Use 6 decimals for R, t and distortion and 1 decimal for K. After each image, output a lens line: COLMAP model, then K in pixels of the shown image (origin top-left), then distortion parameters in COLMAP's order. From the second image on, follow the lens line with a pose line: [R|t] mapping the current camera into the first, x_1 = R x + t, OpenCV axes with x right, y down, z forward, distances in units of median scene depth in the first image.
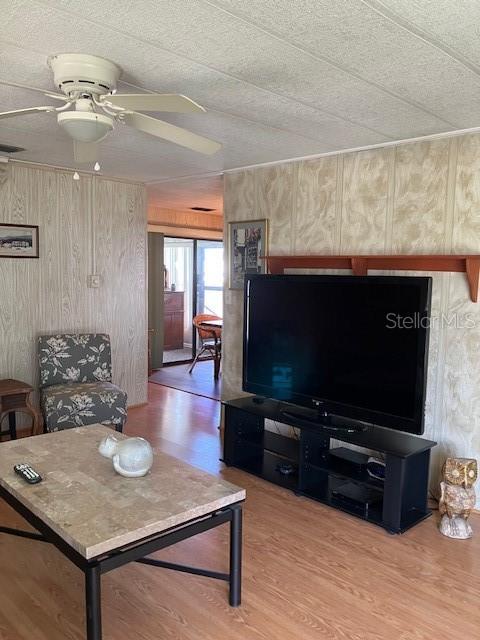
lens RADIAL K [[524.3, 0, 240.1], [0, 524.3, 322.3], [0, 0, 1]] dist [0.015217, 0.004575]
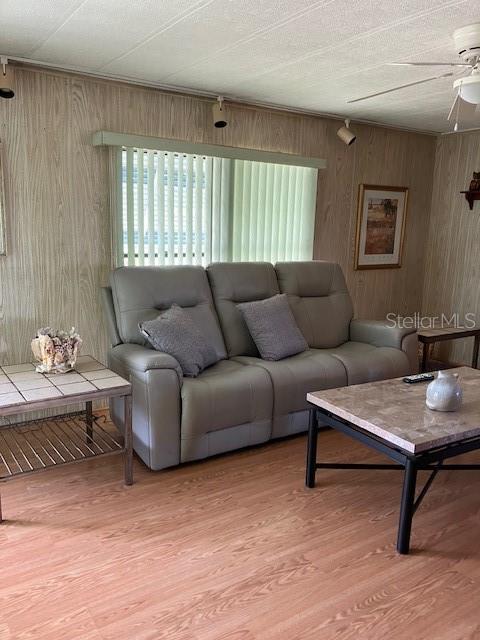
lens RADIAL K [[524.3, 0, 241.0], [0, 524.3, 319.4], [0, 0, 1]] dist [0.015217, 0.004575]
pose [[-0.205491, 0.161632, -0.965219, 0.992621], [-0.130887, 0.972868, 0.190778, -0.051628], [0.969867, 0.165538, -0.178760, 0.835754]]
